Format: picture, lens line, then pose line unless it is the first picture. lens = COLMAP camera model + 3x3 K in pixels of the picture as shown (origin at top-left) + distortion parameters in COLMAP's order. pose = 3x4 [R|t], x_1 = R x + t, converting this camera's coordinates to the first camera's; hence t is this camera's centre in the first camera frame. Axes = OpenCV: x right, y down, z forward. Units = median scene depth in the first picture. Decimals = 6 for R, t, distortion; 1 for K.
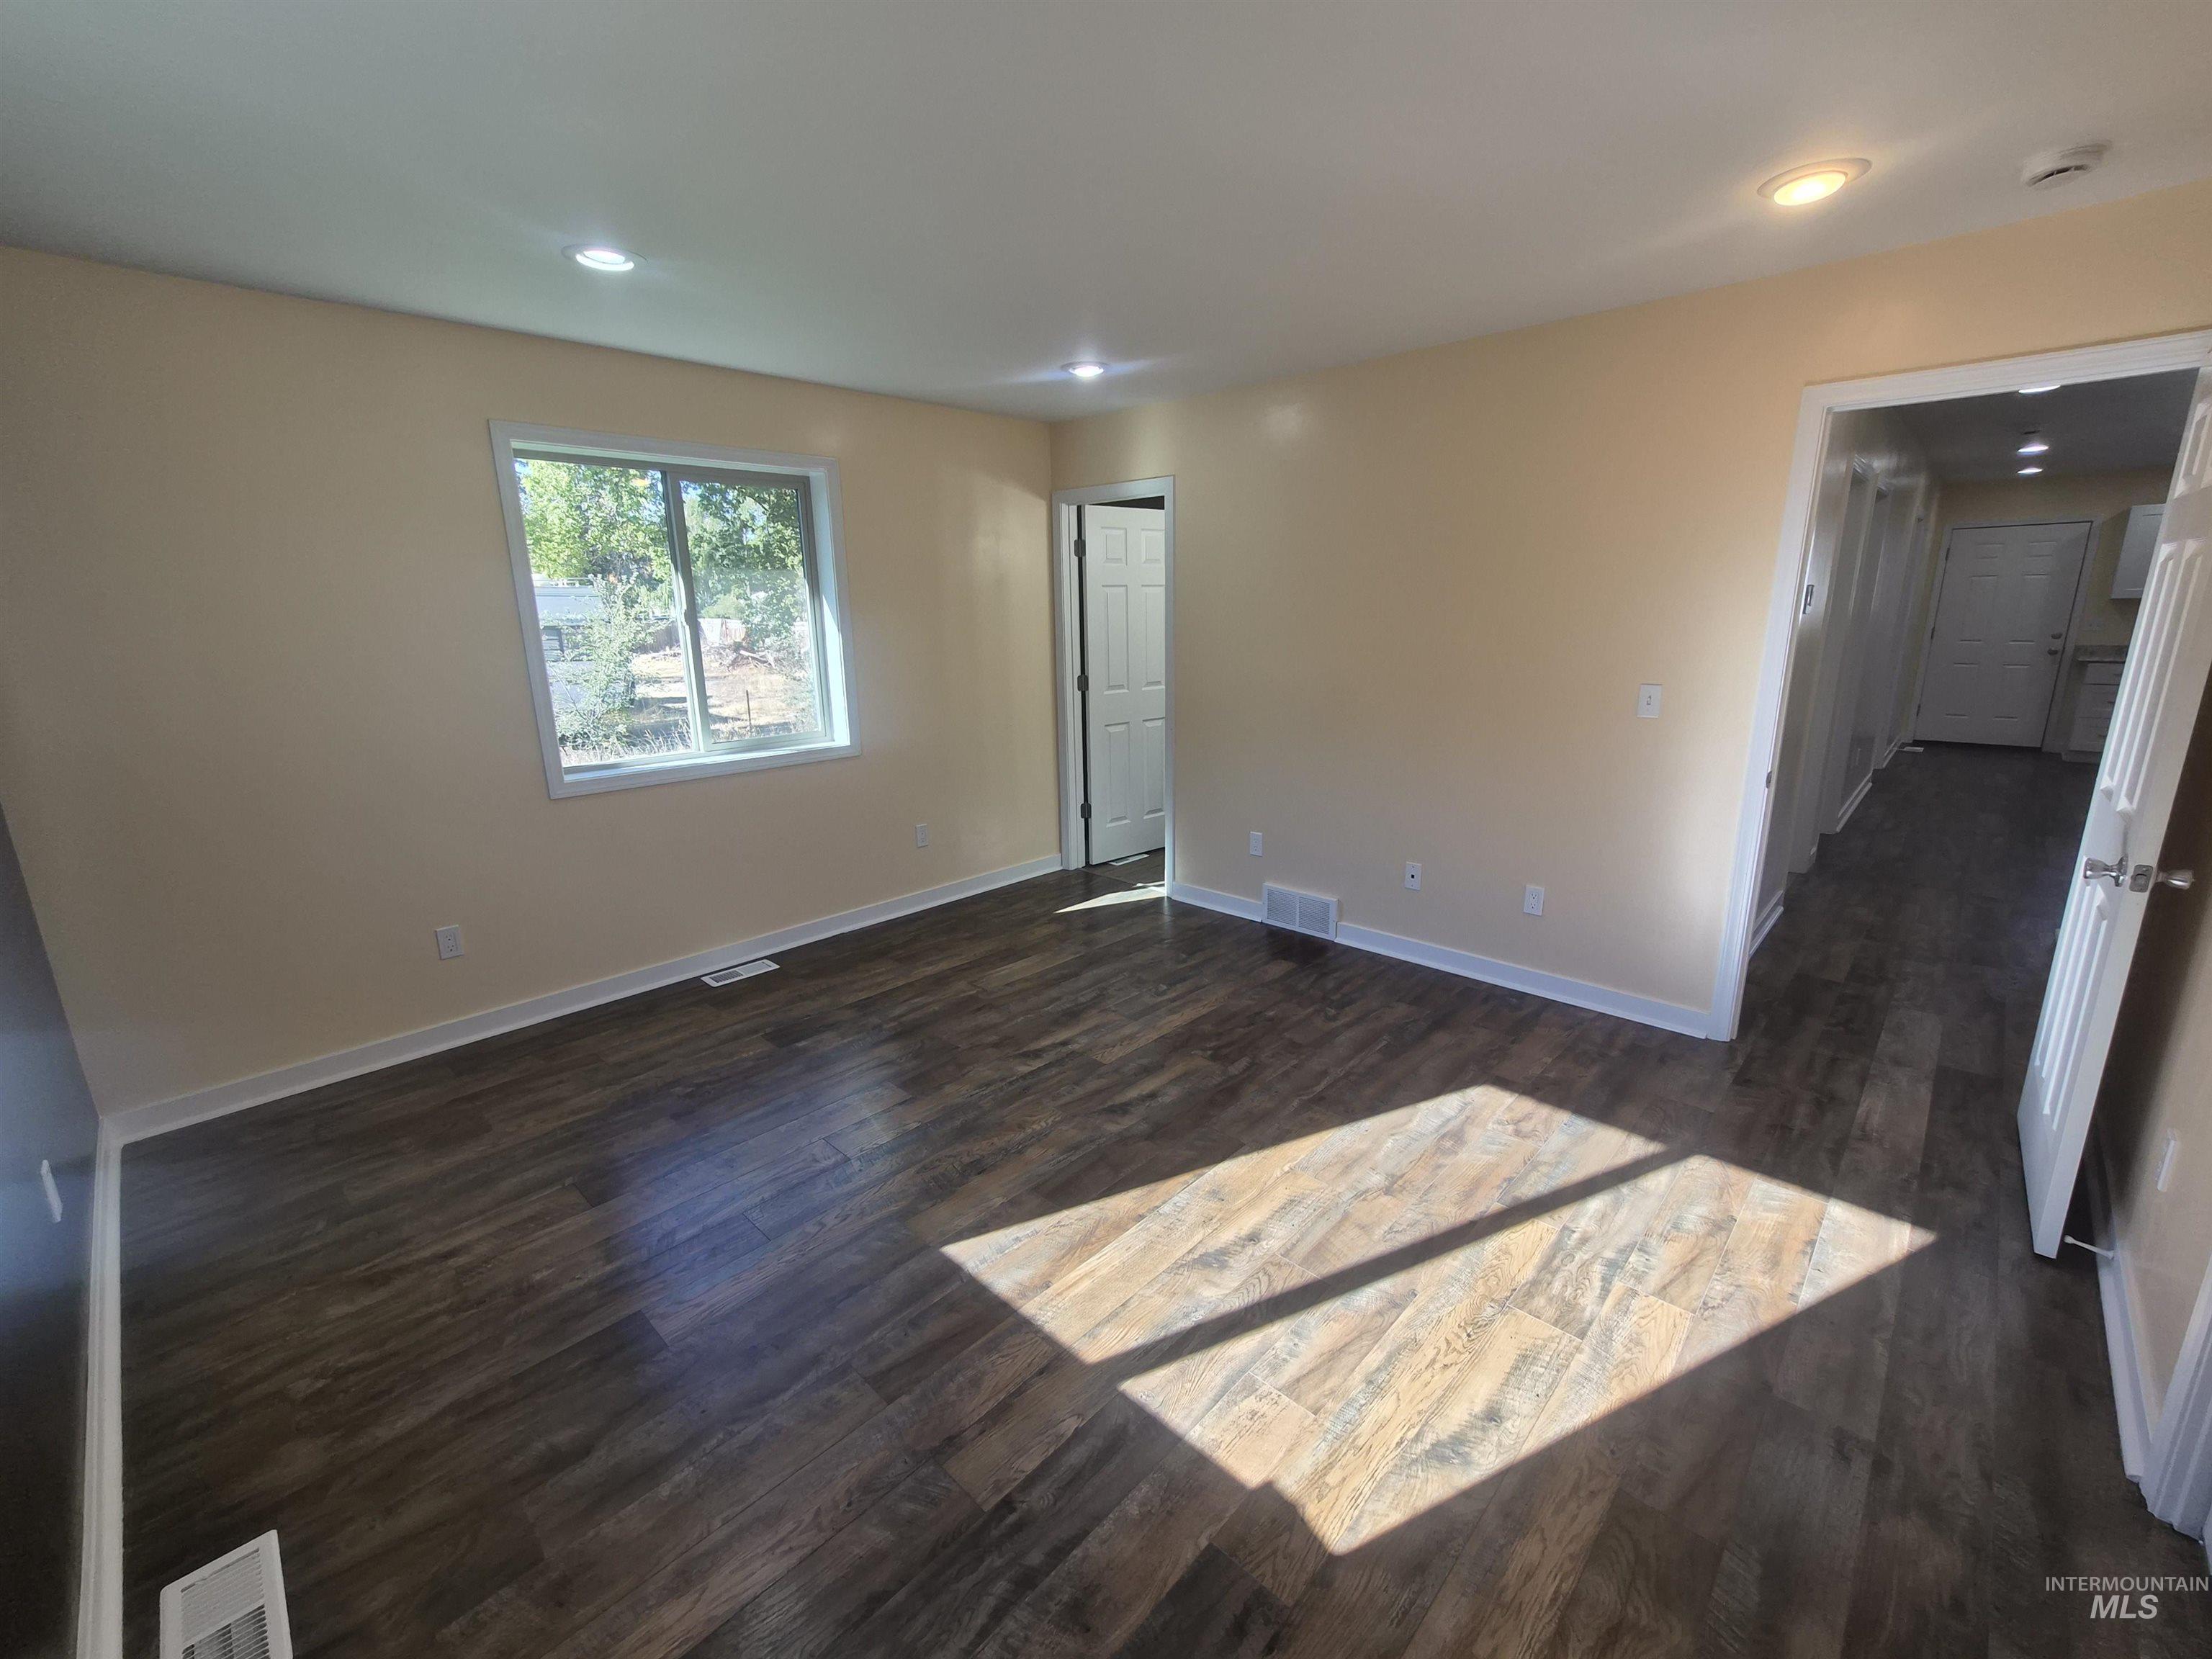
lens RADIAL K [[921.7, 0, 1106.0], [0, 921.7, 829.5], [0, 0, 1]] dist [-0.001198, 0.000133]
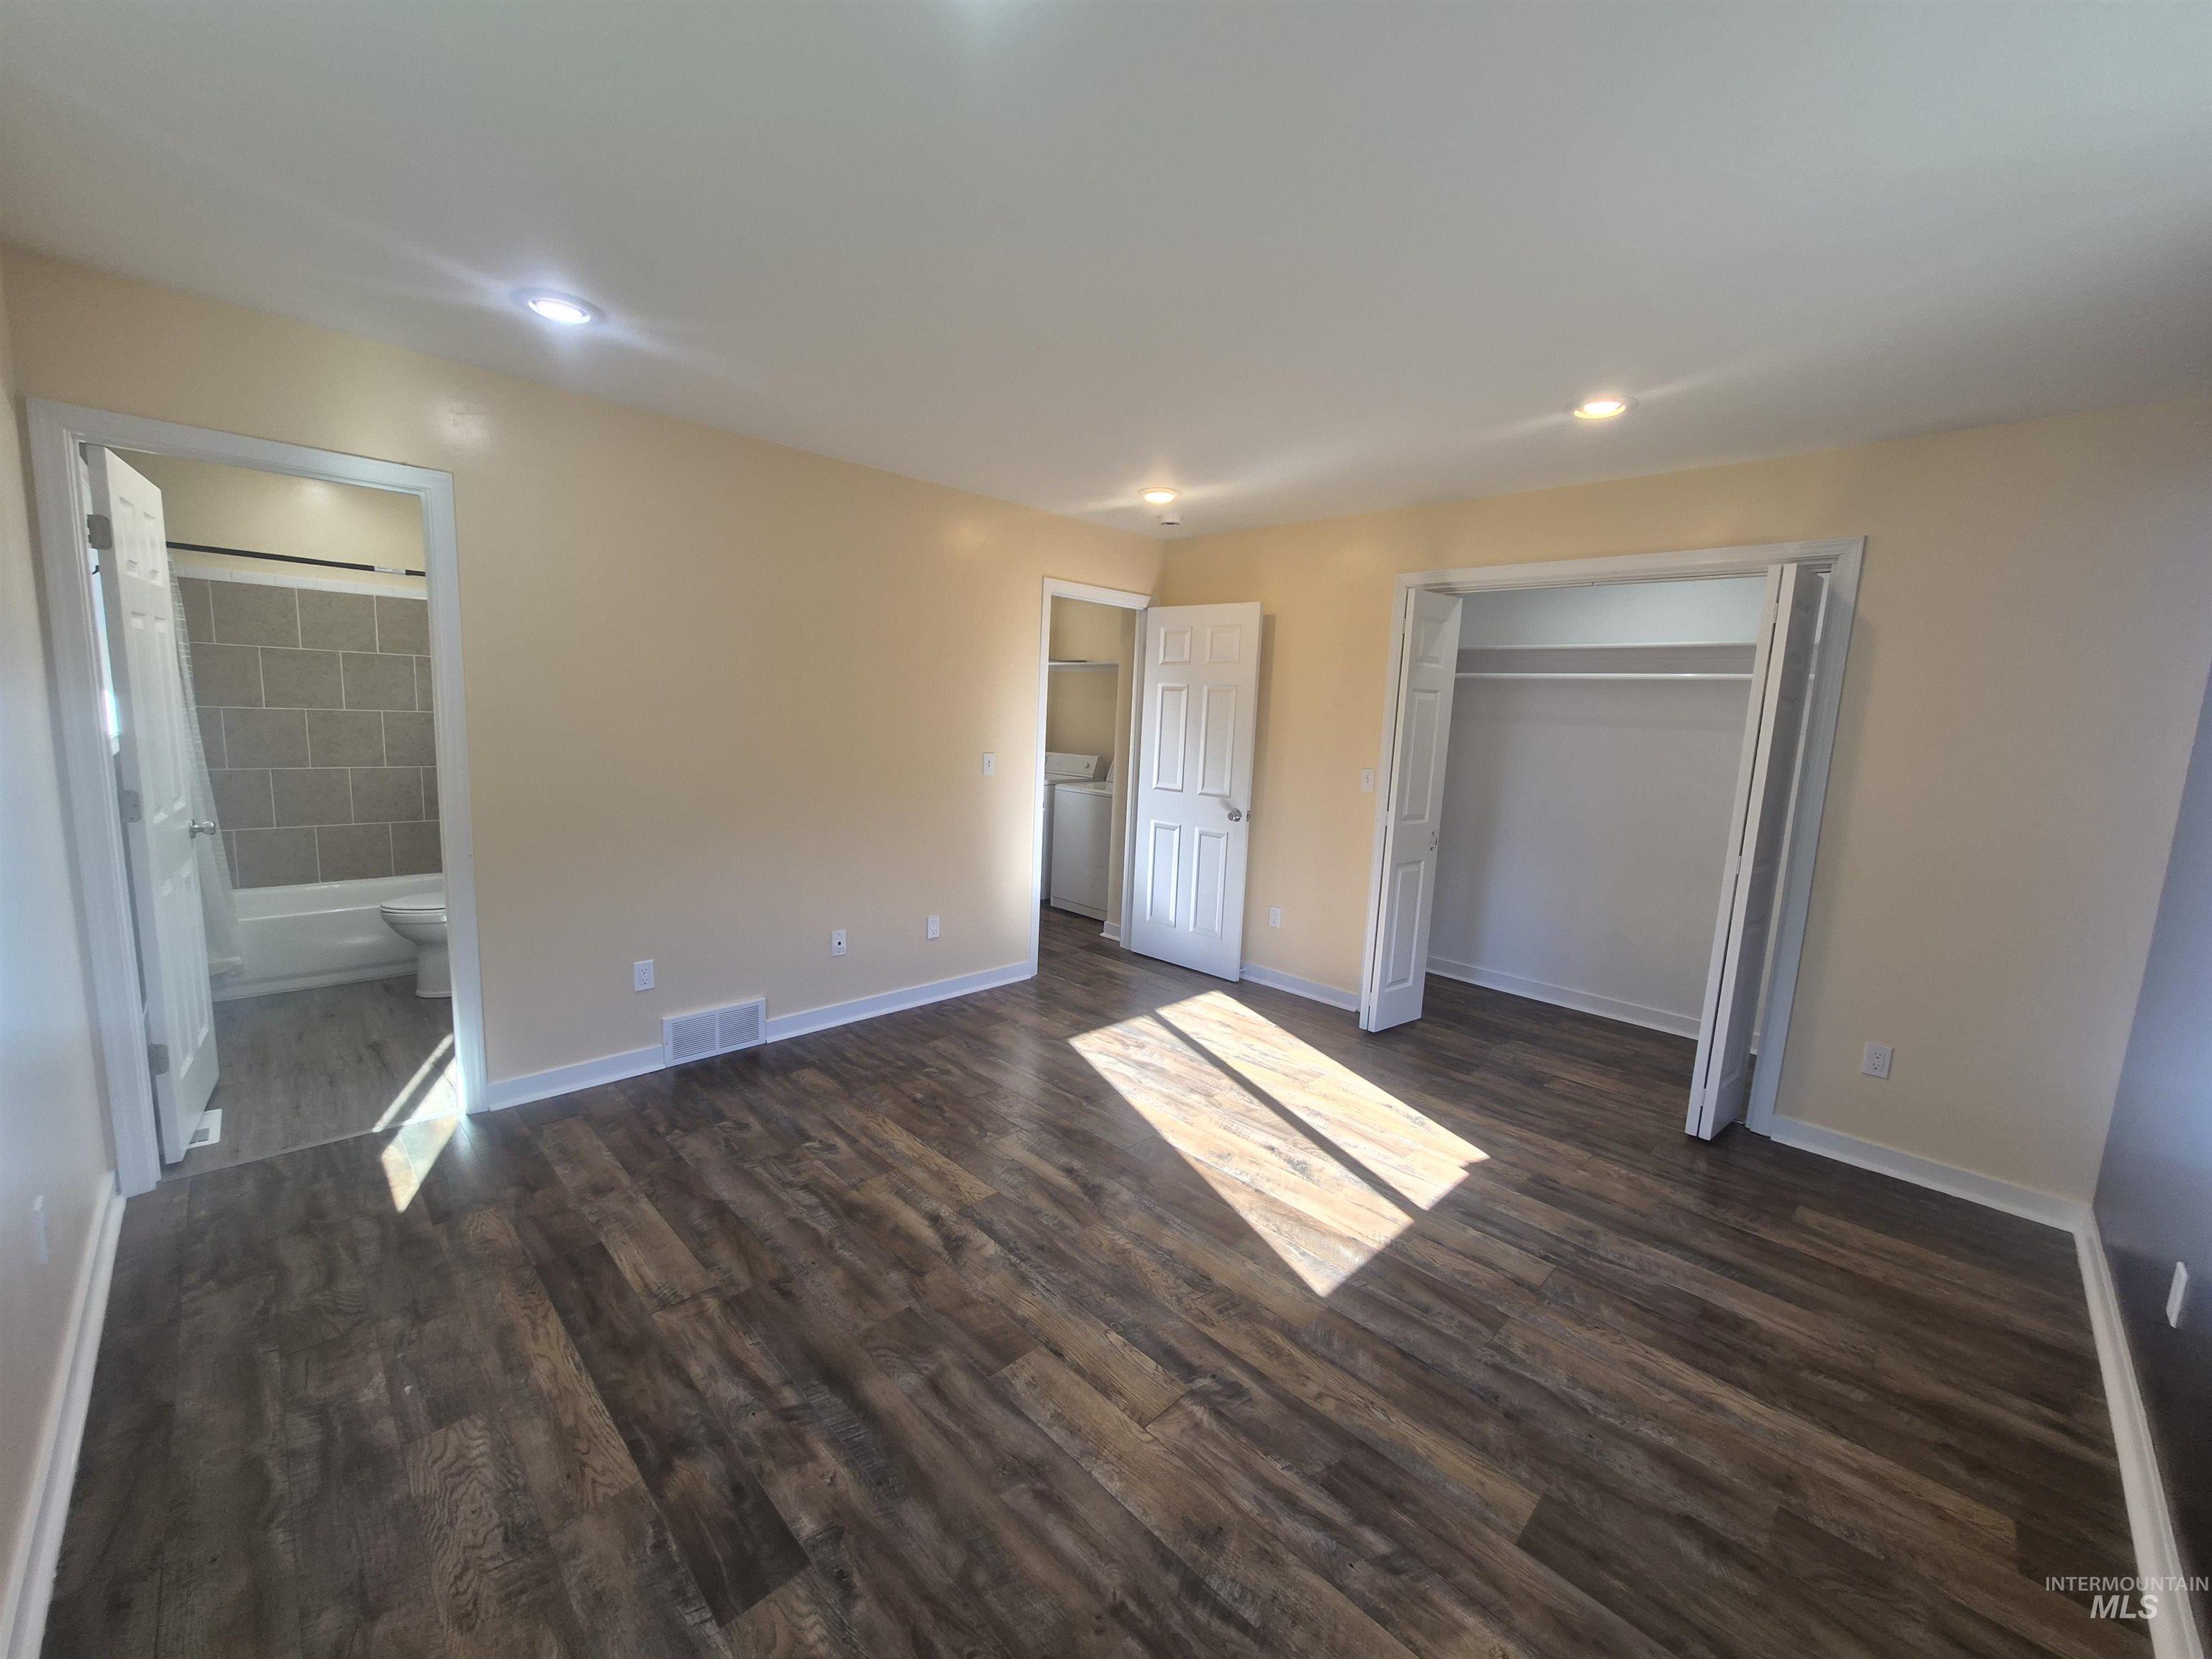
lens RADIAL K [[865.8, 0, 1105.6], [0, 865.8, 825.2], [0, 0, 1]] dist [-0.001345, 0.000335]
pose [[0.023812, -0.118328, 0.992689, -0.802889], [0.195996, 0.974253, 0.111429, -0.168008], [-0.980316, 0.191909, 0.046391, 0.804575]]
